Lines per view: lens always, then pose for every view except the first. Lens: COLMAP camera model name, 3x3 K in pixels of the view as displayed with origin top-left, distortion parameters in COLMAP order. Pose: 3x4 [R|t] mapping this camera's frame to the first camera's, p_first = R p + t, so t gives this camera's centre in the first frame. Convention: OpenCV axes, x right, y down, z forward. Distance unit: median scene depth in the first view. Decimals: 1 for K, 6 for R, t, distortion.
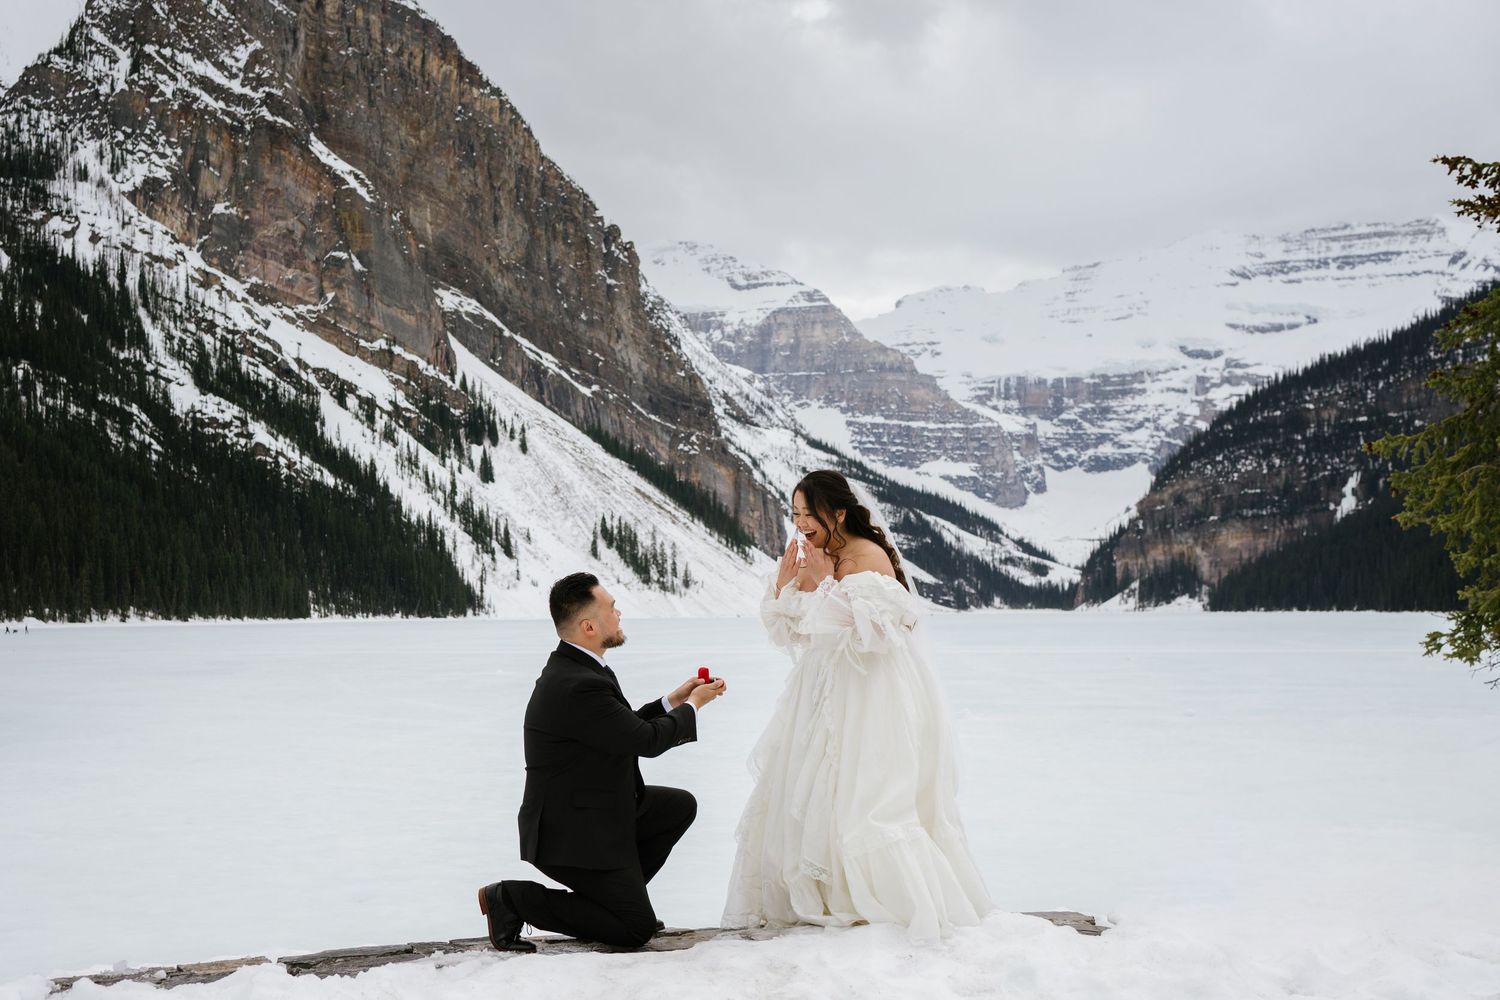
lens RADIAL K [[1590.3, 0, 678.6], [0, 1590.3, 509.1], [0, 0, 1]] dist [-0.018990, 0.007168]
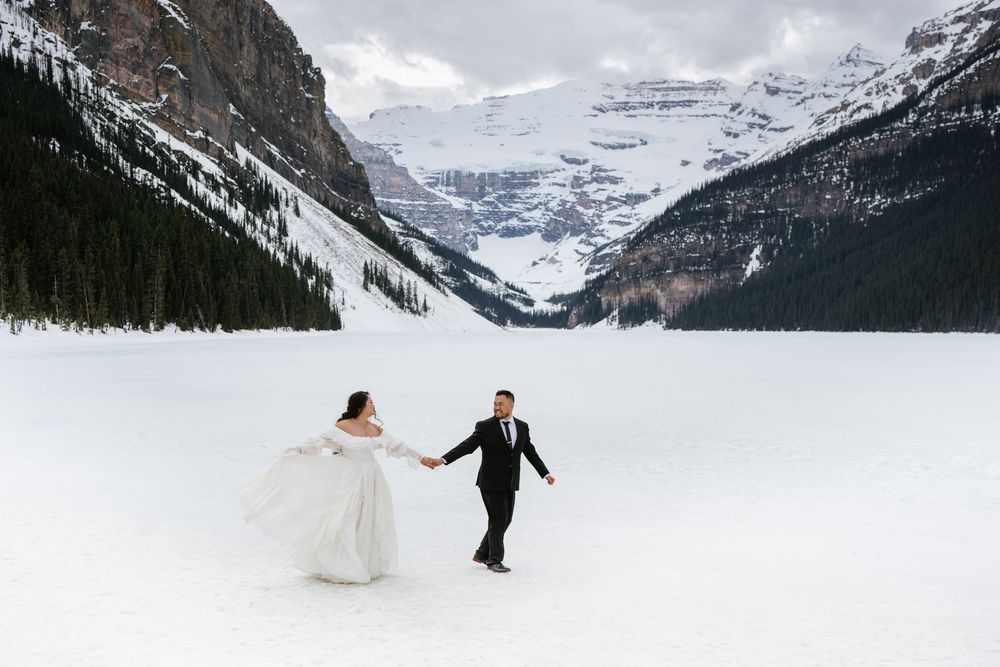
lens RADIAL K [[1089.4, 0, 482.4], [0, 1089.4, 373.4], [0, 0, 1]] dist [-0.018088, 0.018177]
pose [[0.966430, -0.001427, 0.256925, -0.145307], [-0.025674, 0.994443, 0.102098, 0.000836], [-0.255643, -0.105267, 0.961023, -0.001982]]
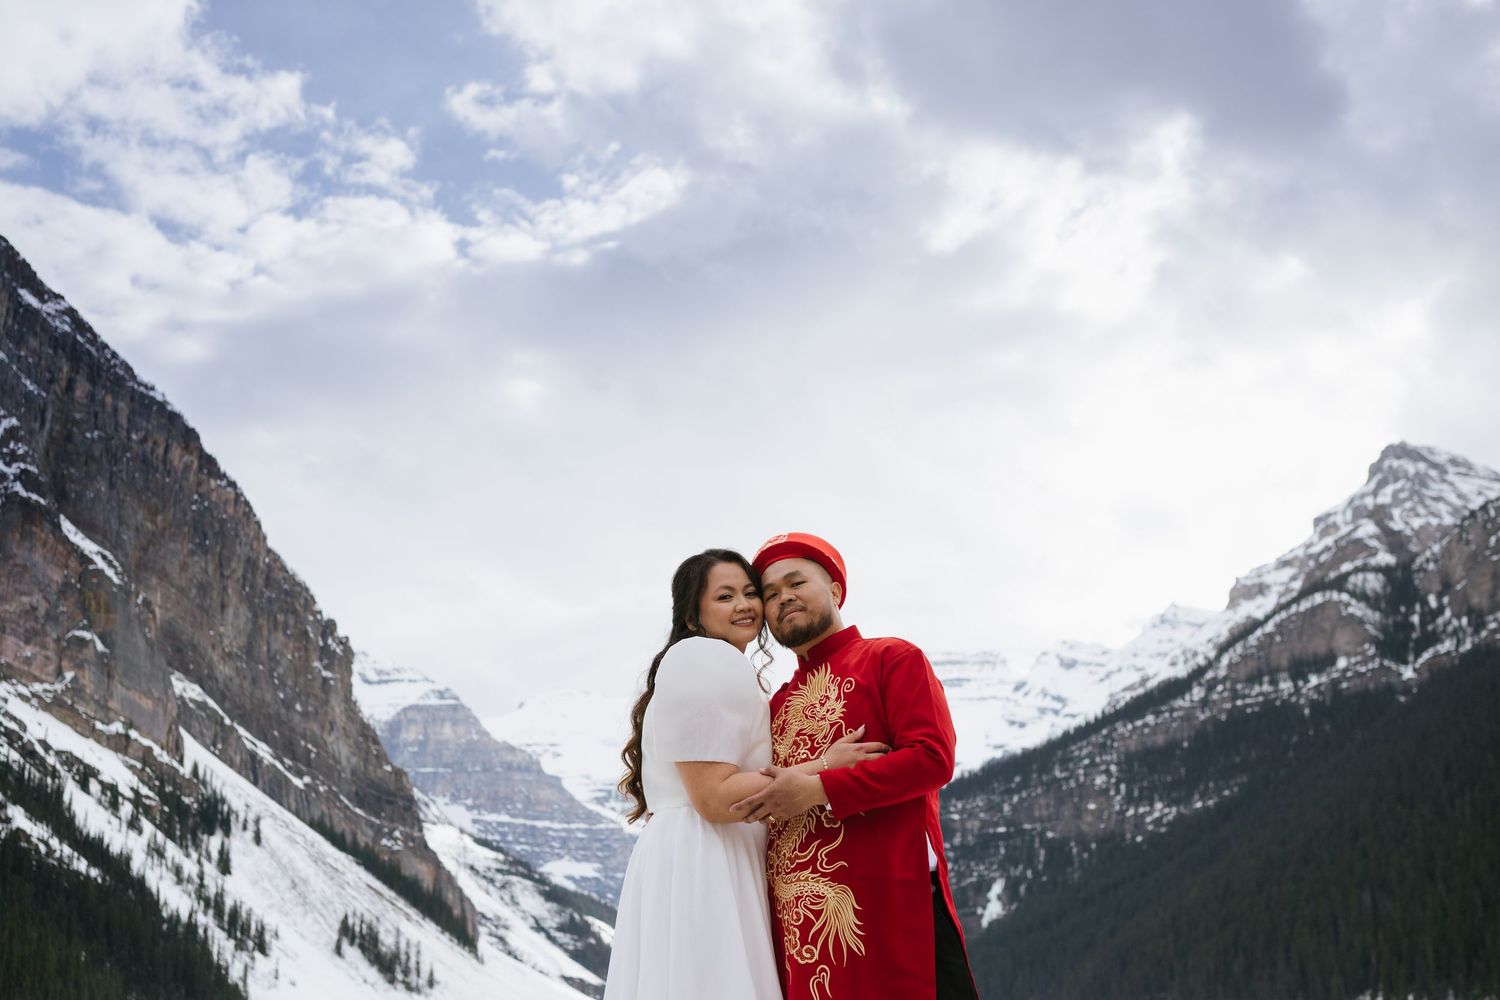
lens RADIAL K [[1539.8, 0, 703.0], [0, 1539.8, 525.4], [0, 0, 1]] dist [-0.011947, 0.017786]
pose [[0.965110, 0.074117, 0.251138, -0.065465], [-0.011177, 0.969890, -0.243285, 0.000820], [-0.261607, 0.231990, 0.936879, -0.003093]]
